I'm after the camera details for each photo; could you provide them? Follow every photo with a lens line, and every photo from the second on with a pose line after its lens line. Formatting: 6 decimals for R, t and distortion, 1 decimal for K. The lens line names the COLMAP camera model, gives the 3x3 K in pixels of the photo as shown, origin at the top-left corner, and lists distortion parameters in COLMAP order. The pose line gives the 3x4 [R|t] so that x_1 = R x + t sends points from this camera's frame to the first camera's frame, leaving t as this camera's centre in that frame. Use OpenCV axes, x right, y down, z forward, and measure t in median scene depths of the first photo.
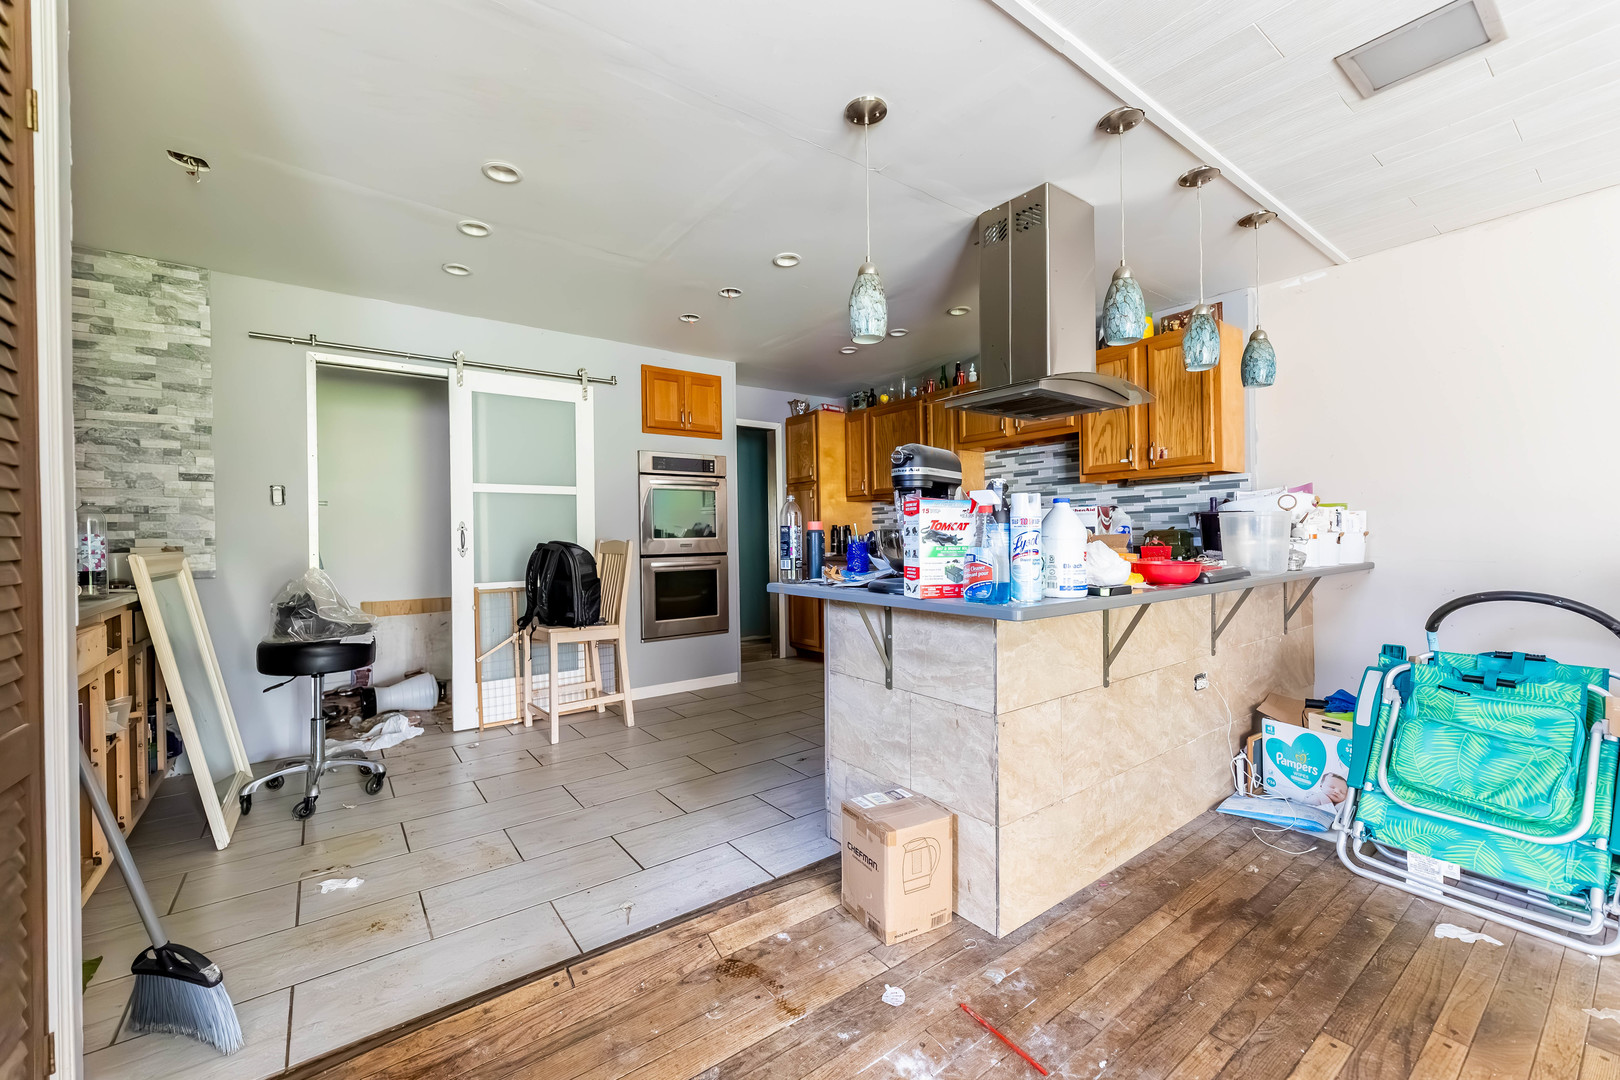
lens RADIAL K [[655.3, 0, 804.2], [0, 655.3, 543.4], [0, 0, 1]] dist [0.000047, -0.000039]
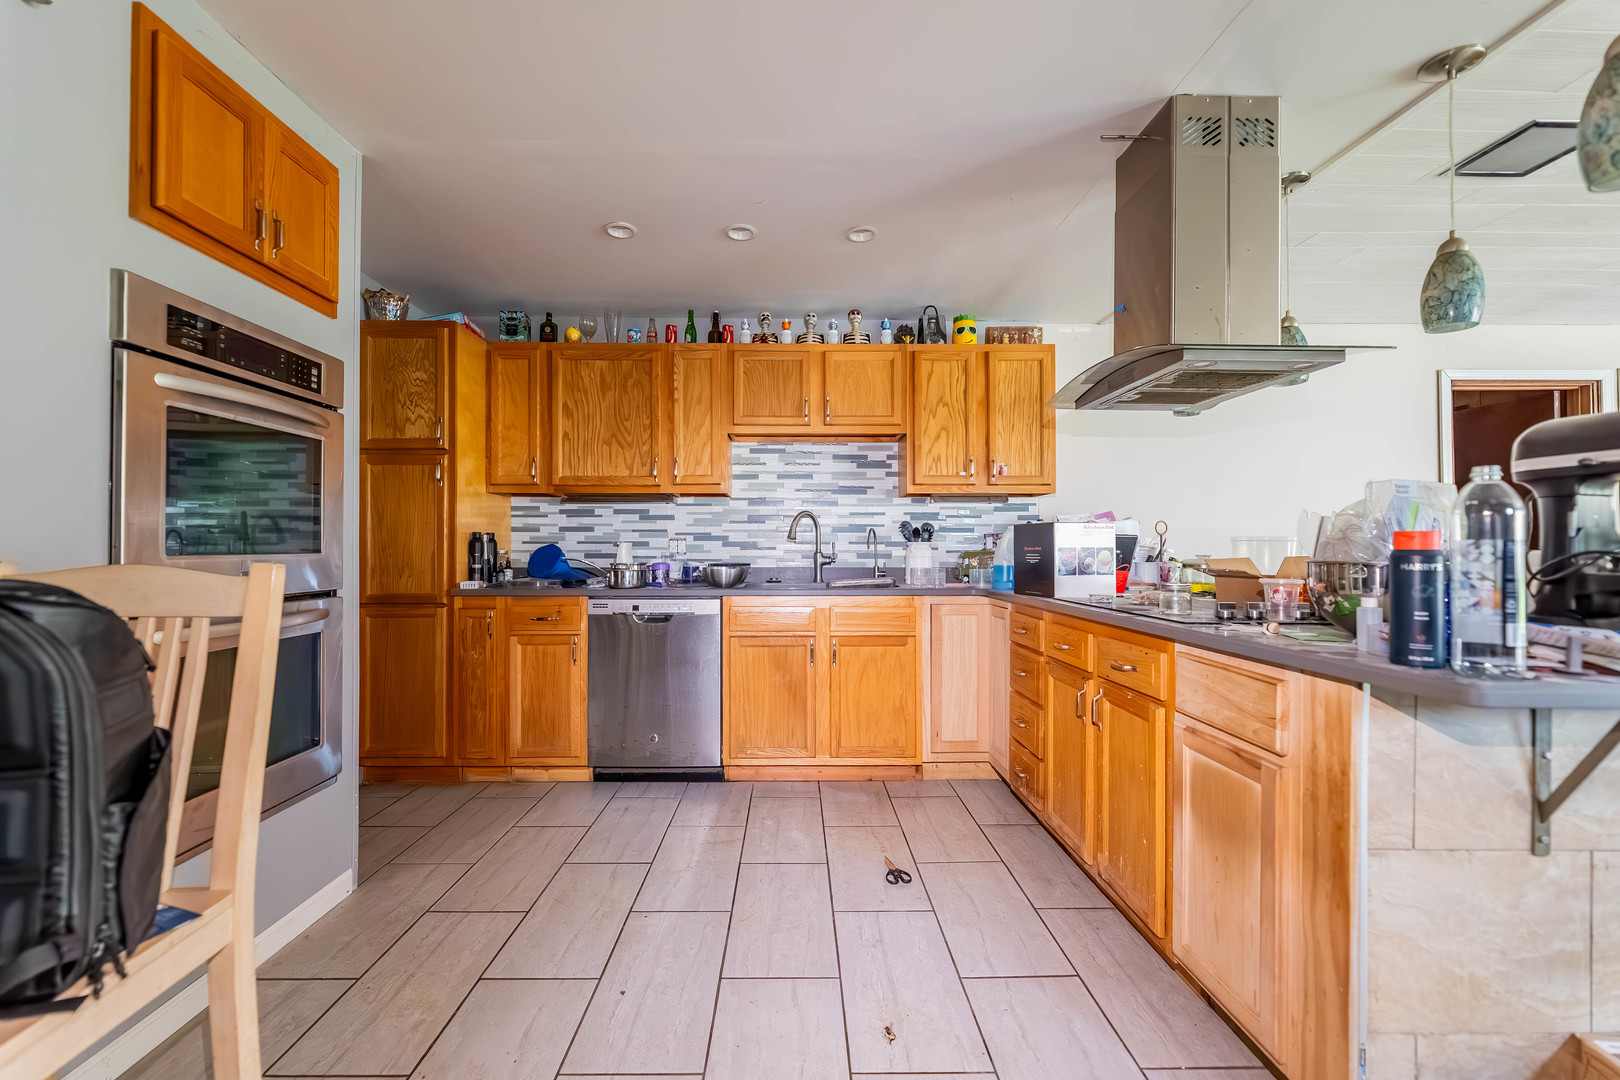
lens RADIAL K [[655.3, 0, 806.9], [0, 655.3, 540.5], [0, 0, 1]] dist [0.000047, -0.000039]
pose [[0.585500, 0.025384, 0.810275, -0.386509], [-0.002972, 0.999570, -0.029167, -0.007988], [-0.810667, 0.014669, 0.585323, 0.696129]]
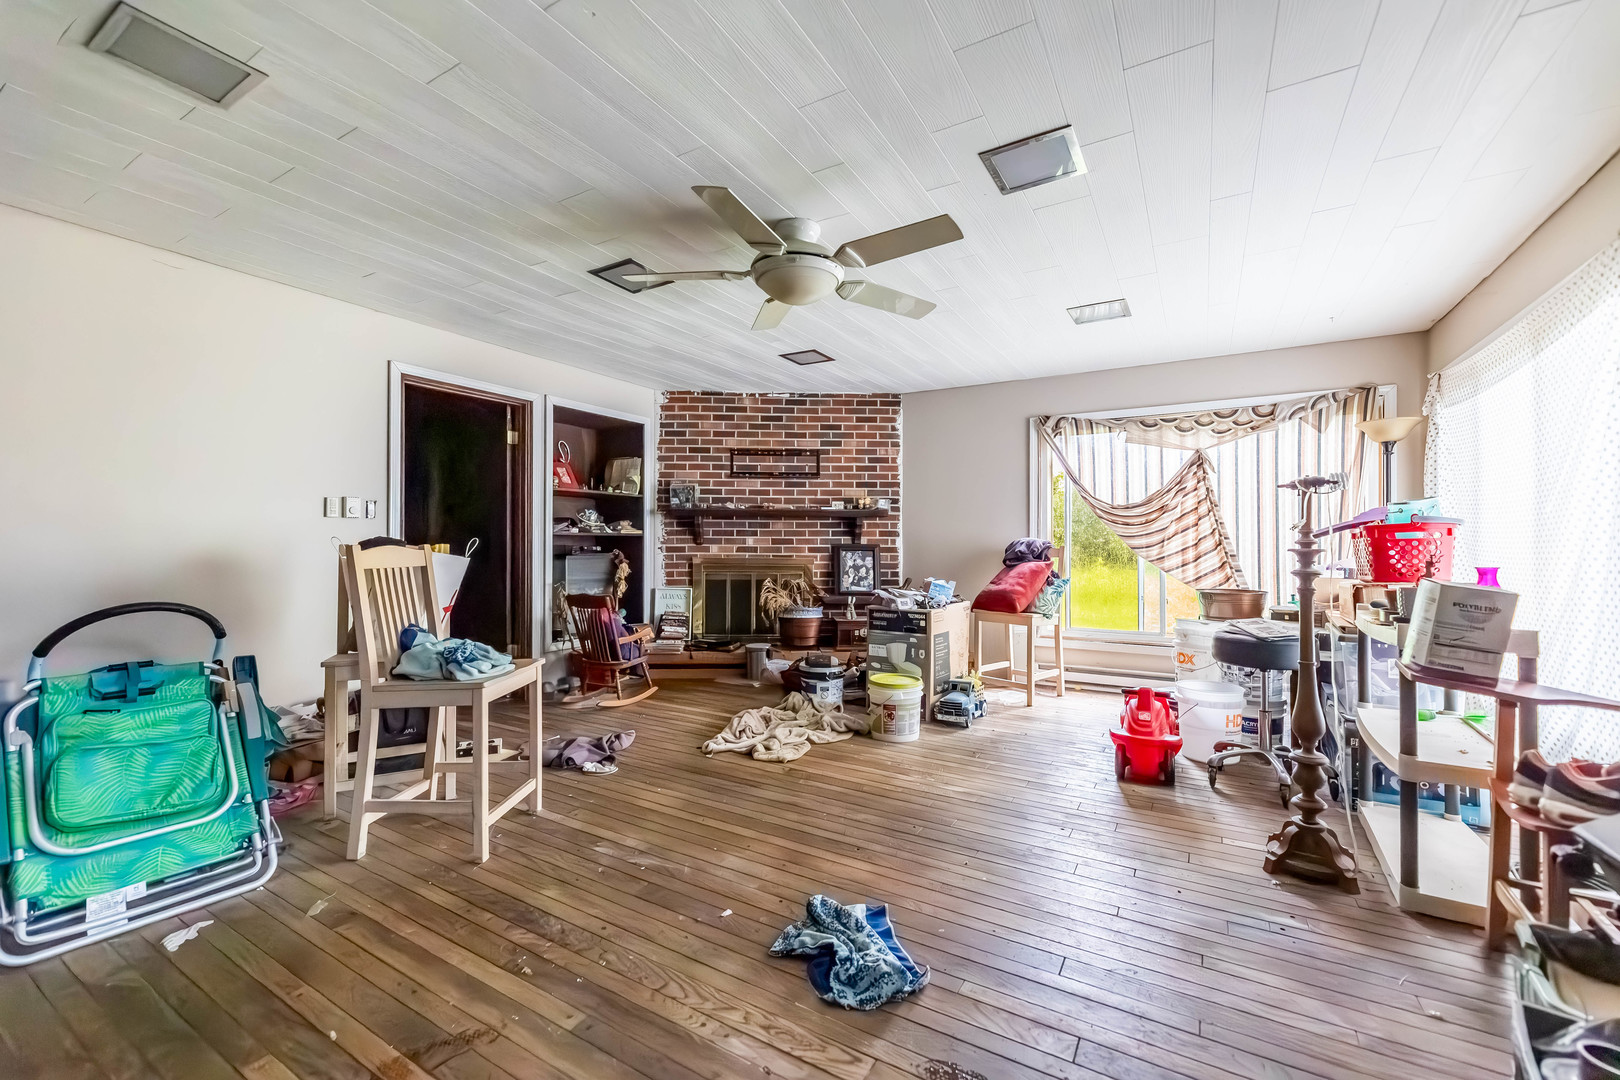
lens RADIAL K [[655.3, 0, 810.2], [0, 655.3, 541.6], [0, 0, 1]] dist [0.000047, -0.000039]
pose [[-0.377375, 0.016878, 0.925907, -0.223411], [0.006994, 0.999857, -0.015375, -0.000190], [-0.926034, 0.000673, -0.377439, 0.319882]]
